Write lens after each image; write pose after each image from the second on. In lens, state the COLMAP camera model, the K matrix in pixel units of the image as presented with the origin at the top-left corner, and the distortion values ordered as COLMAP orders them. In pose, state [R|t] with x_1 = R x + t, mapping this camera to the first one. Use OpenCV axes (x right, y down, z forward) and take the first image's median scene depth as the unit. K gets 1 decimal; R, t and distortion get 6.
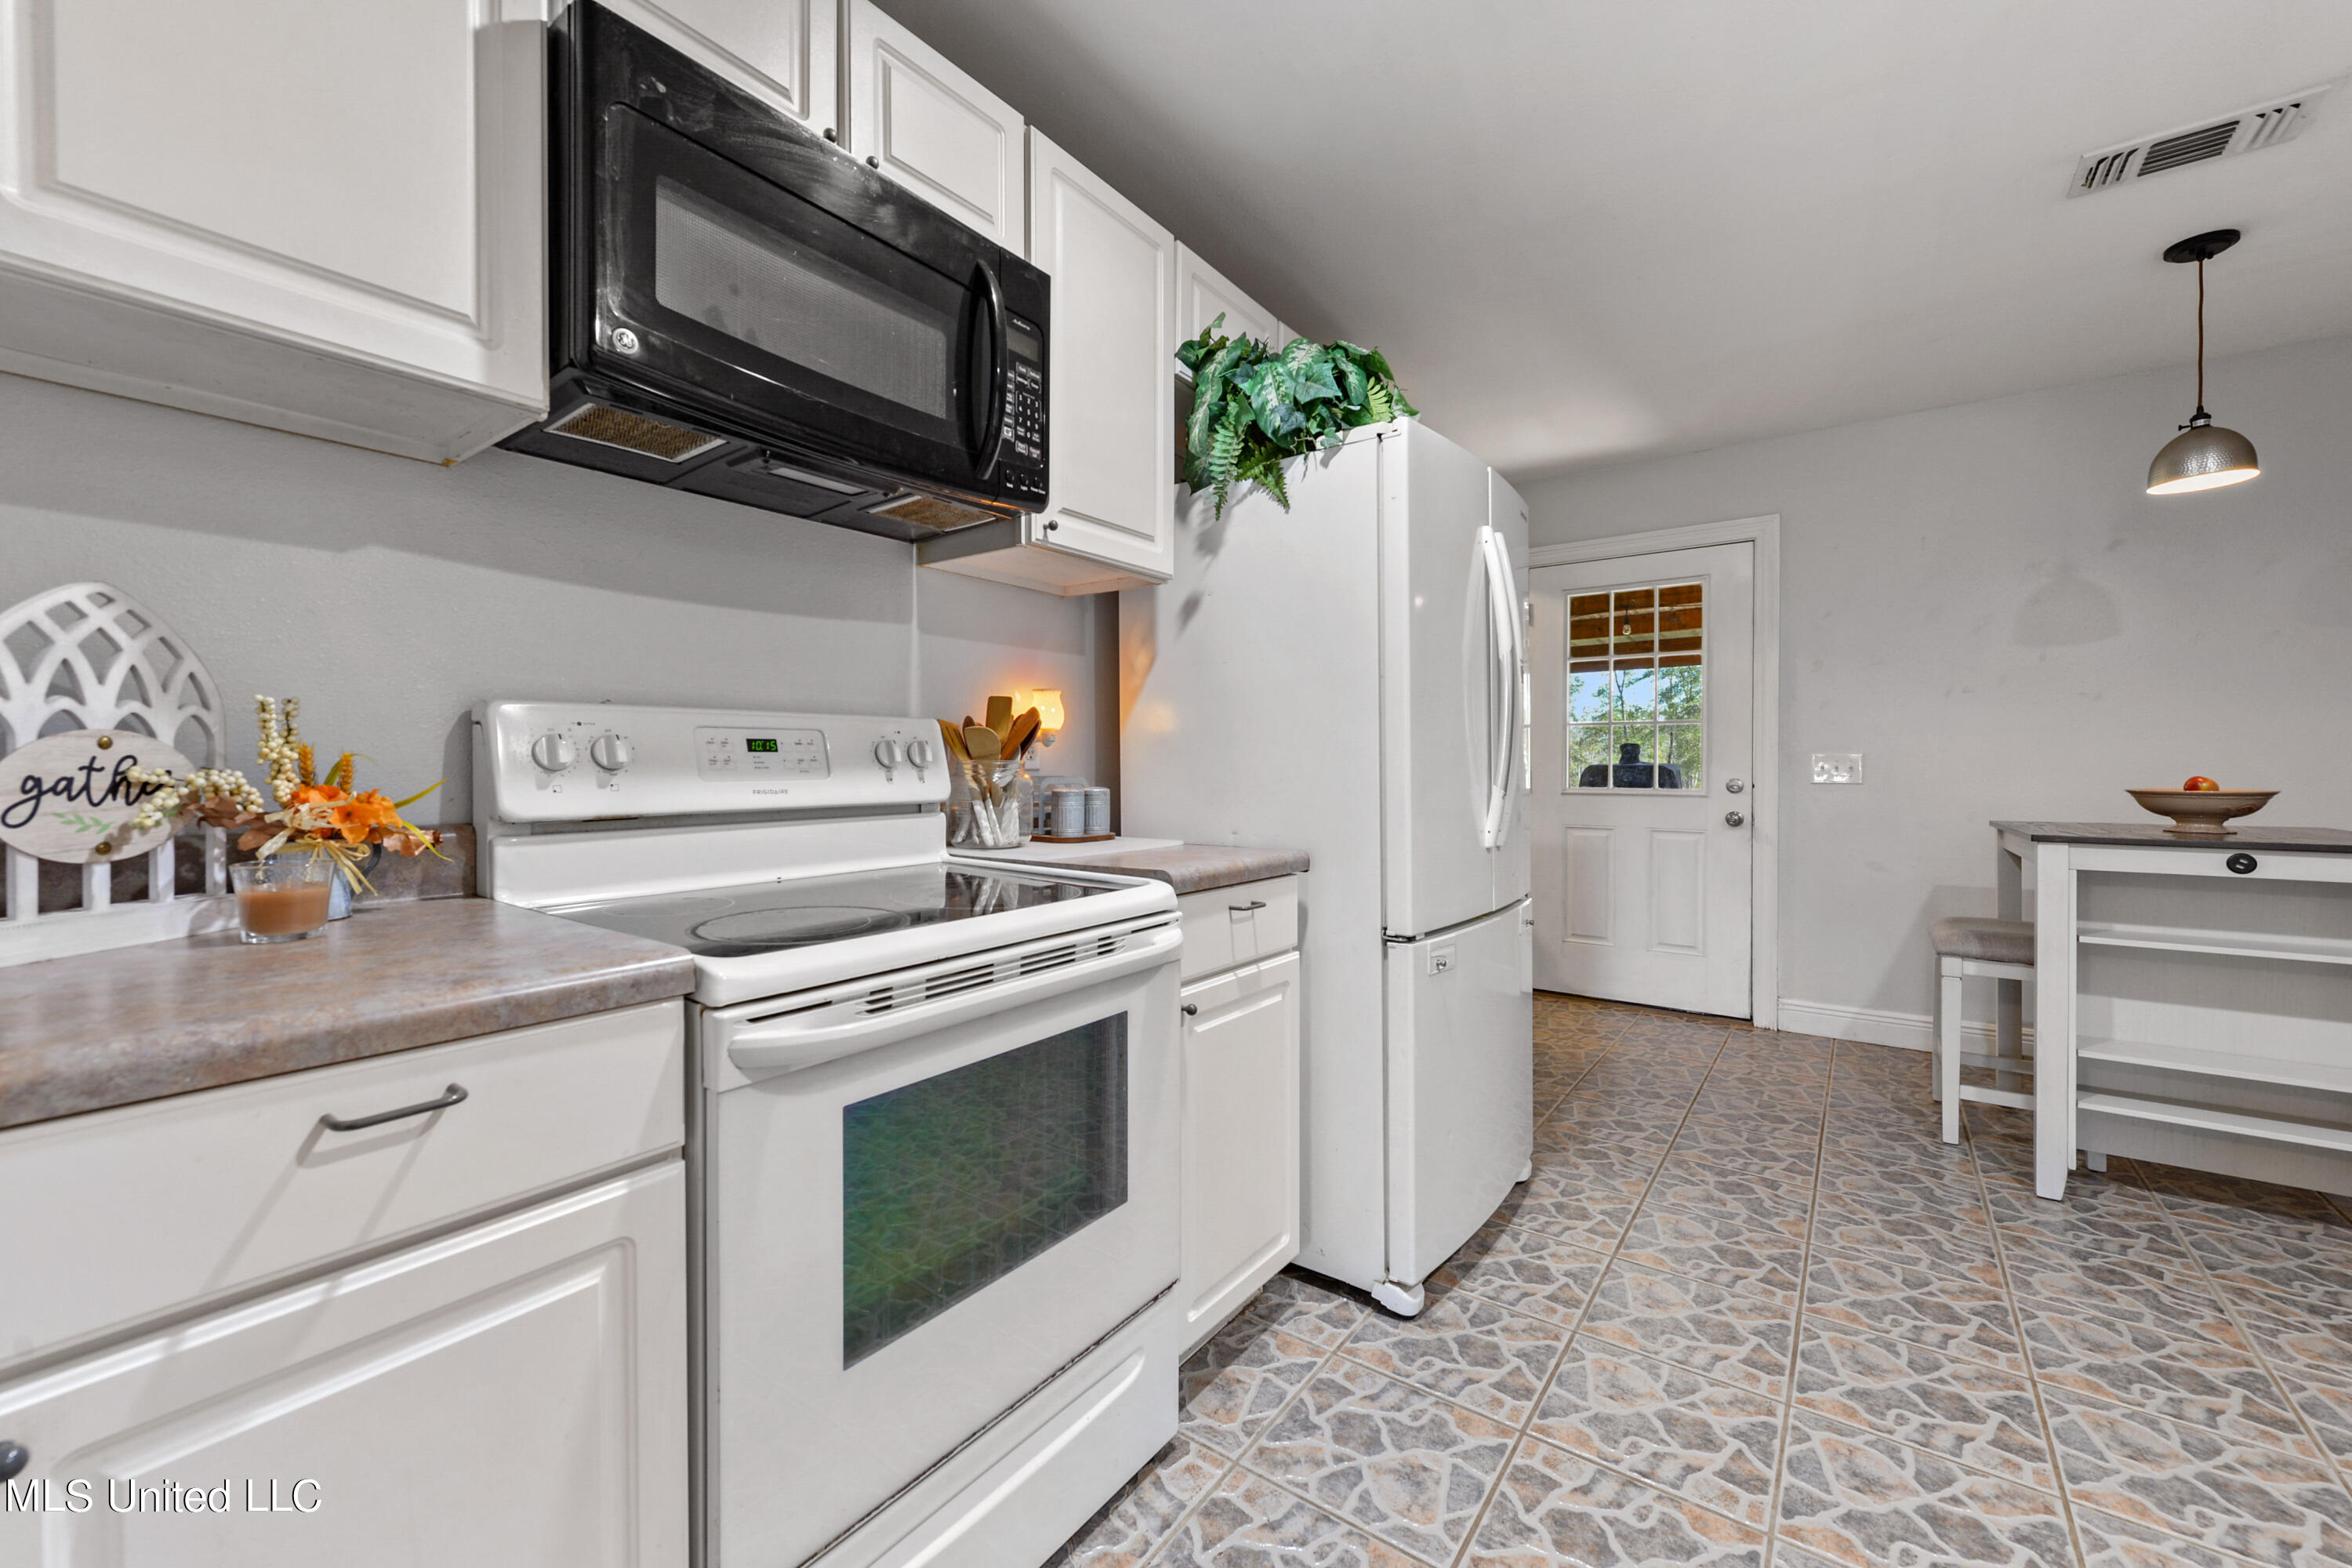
lens RADIAL K [[925.9, 0, 1165.6], [0, 925.9, 771.2], [0, 0, 1]] dist [0.008882, -0.000757]
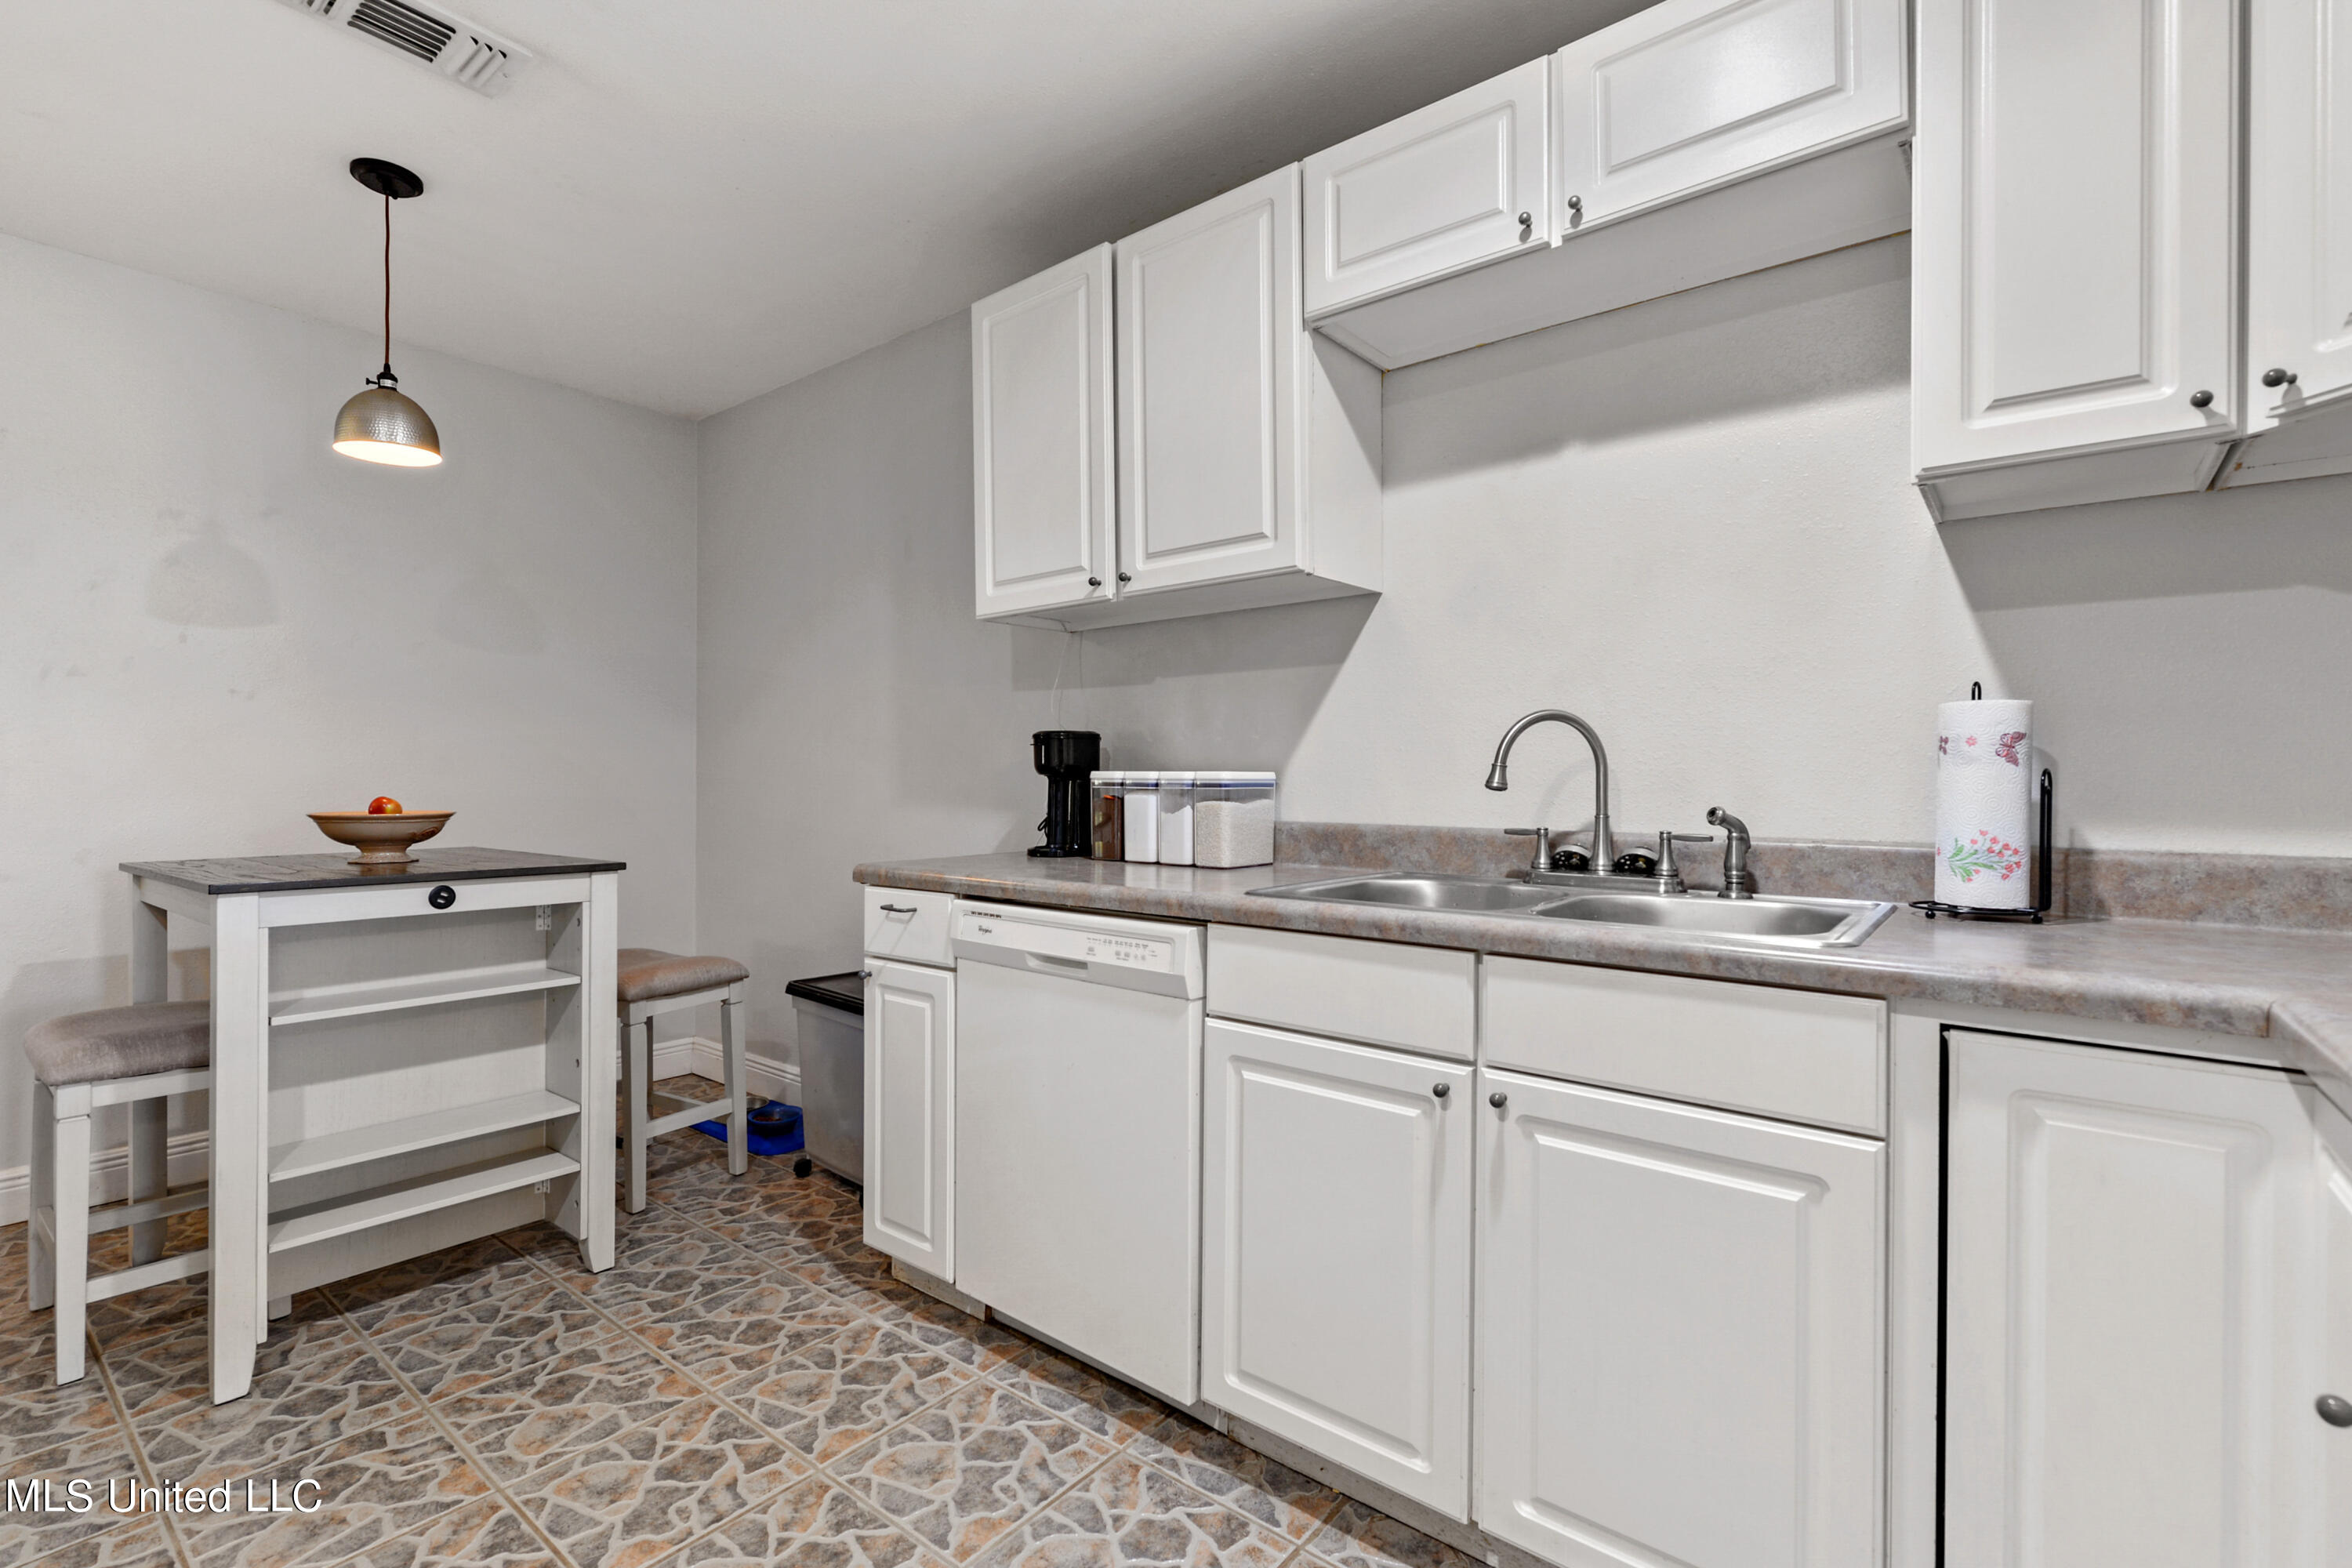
lens RADIAL K [[1056.8, 0, 1155.8], [0, 1056.8, 778.3], [0, 0, 1]] dist [-0.001004, 0.000158]
pose [[0.035216, 0.003666, 0.999373, 0.169969], [0.002441, 0.999990, -0.003754, -0.006115], [-0.999377, 0.002571, 0.035207, 0.269825]]
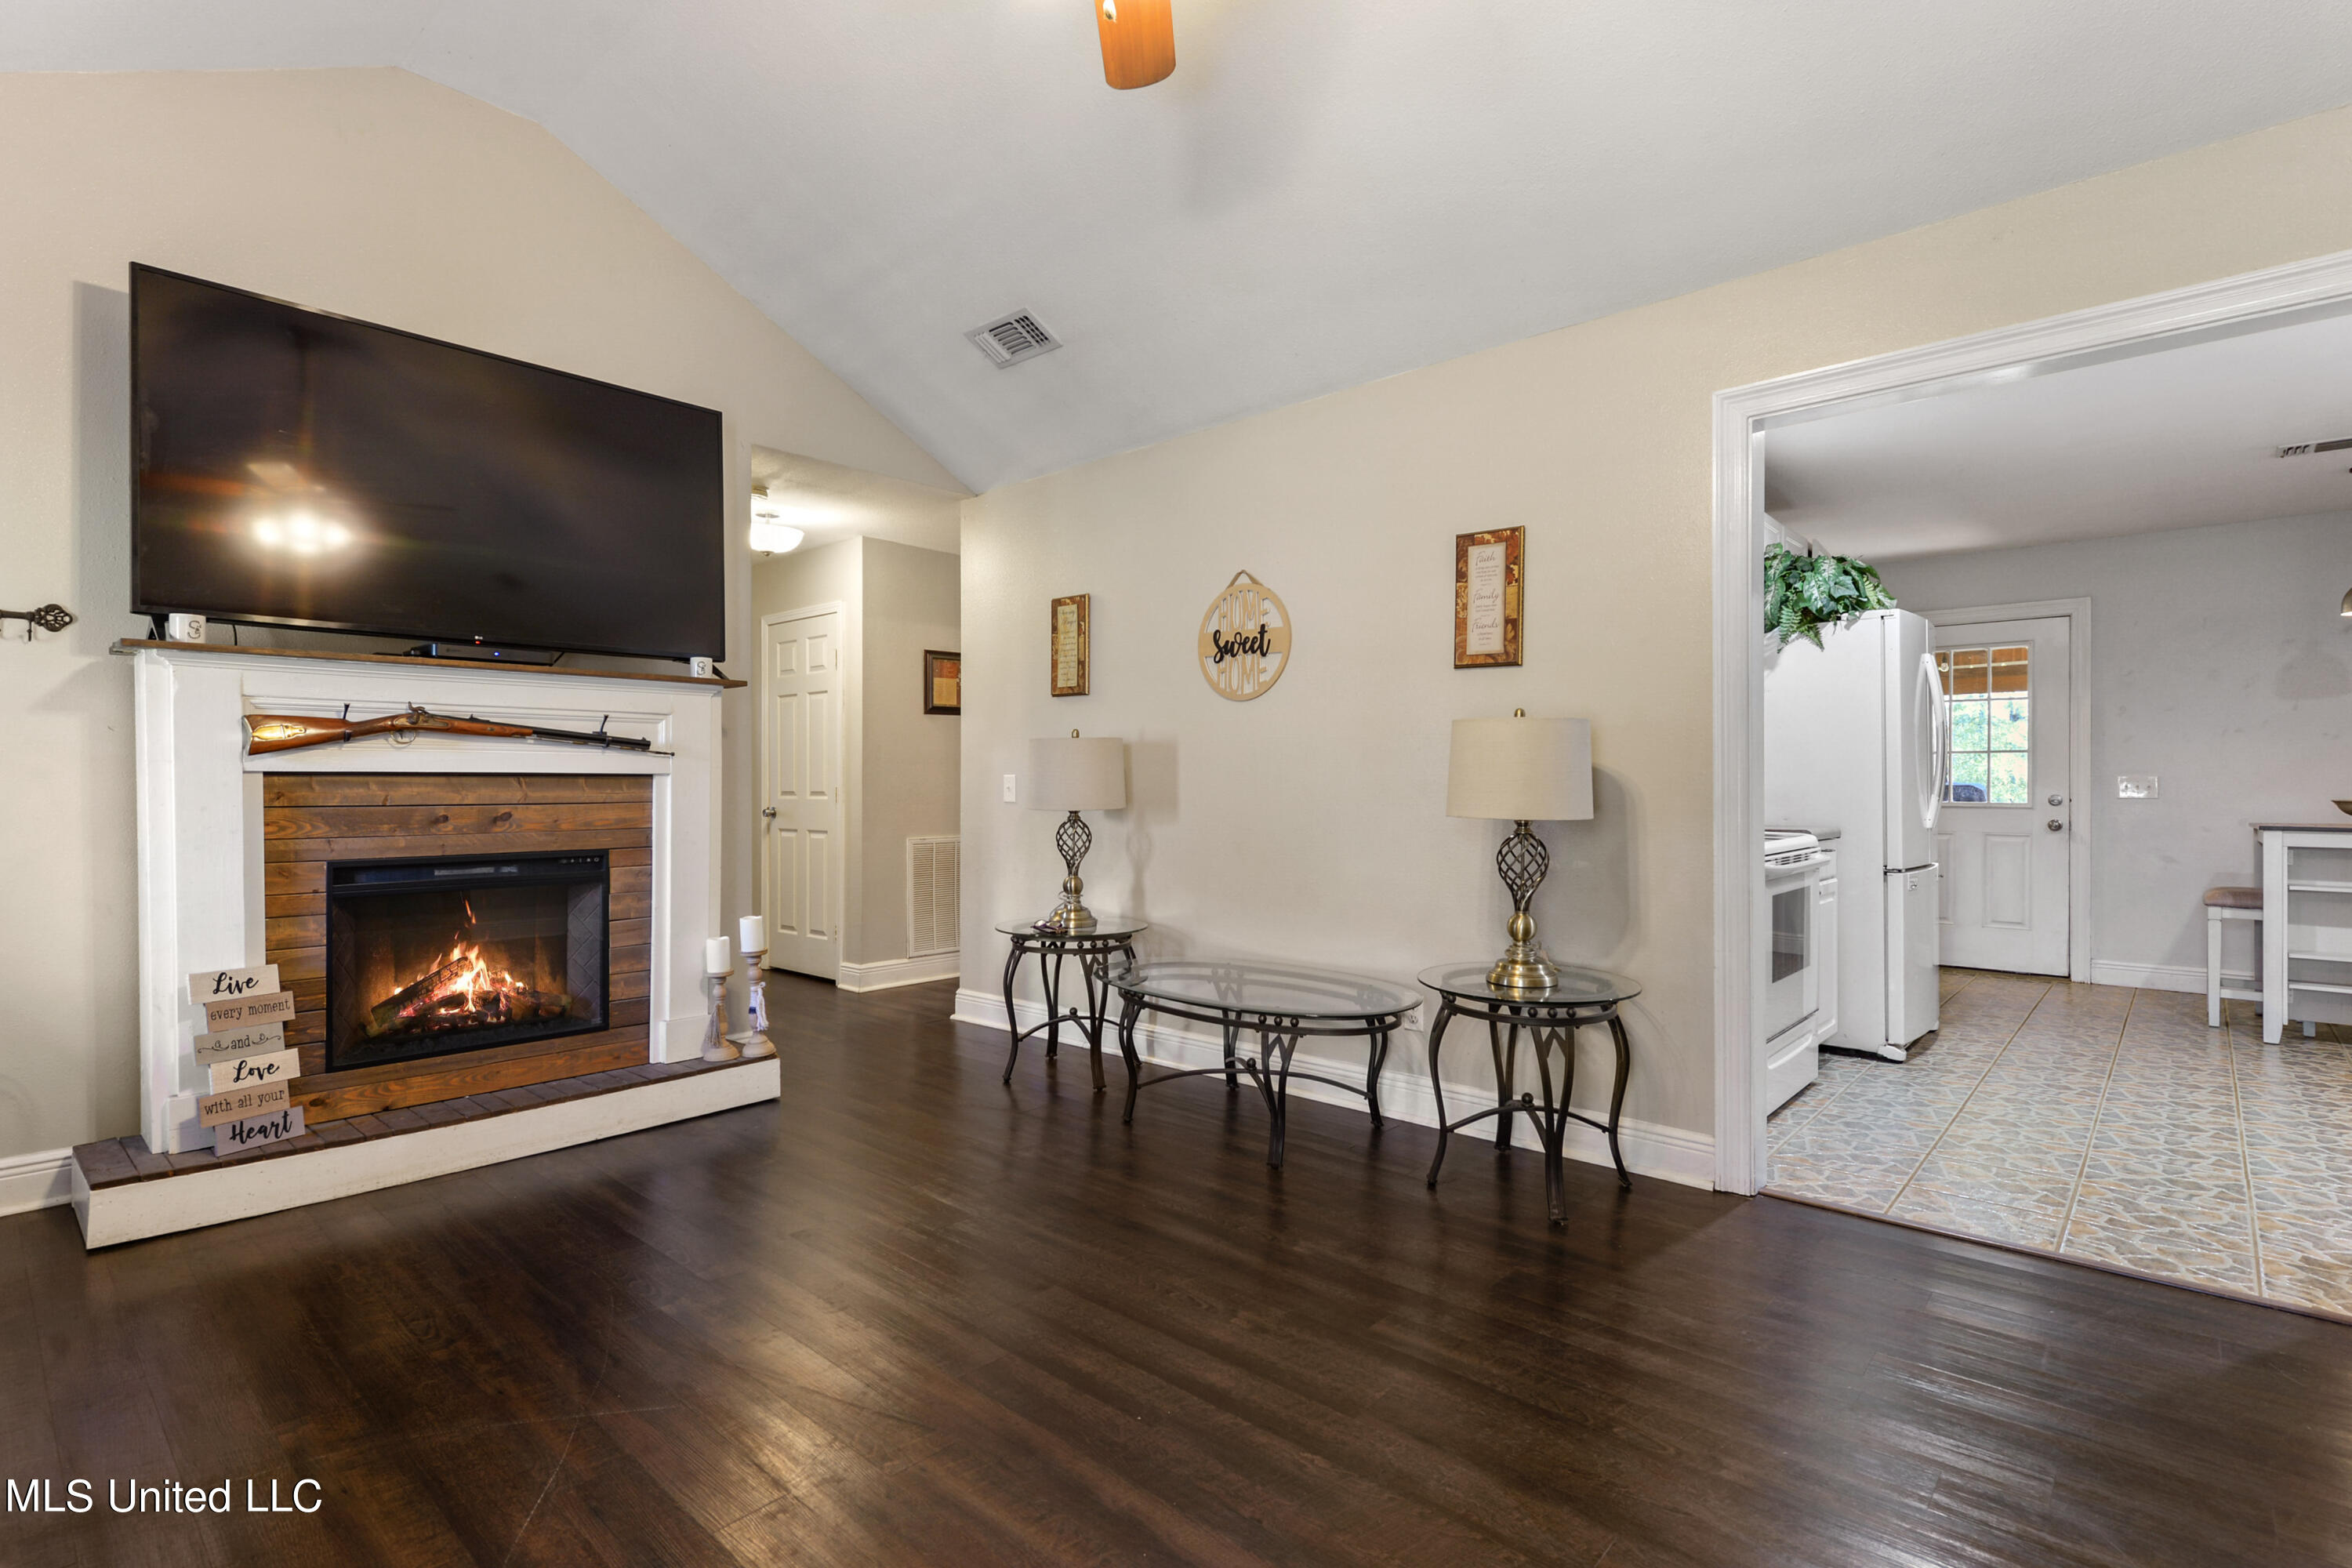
lens RADIAL K [[1130.4, 0, 1166.2], [0, 1130.4, 784.9], [0, 0, 1]] dist [0.007160, 0.001013]
pose [[0.995974, 0.001674, -0.089629, -0.845073], [-0.002260, 0.999977, -0.006438, 0.012337], [0.089616, 0.006615, 0.995954, -1.216228]]
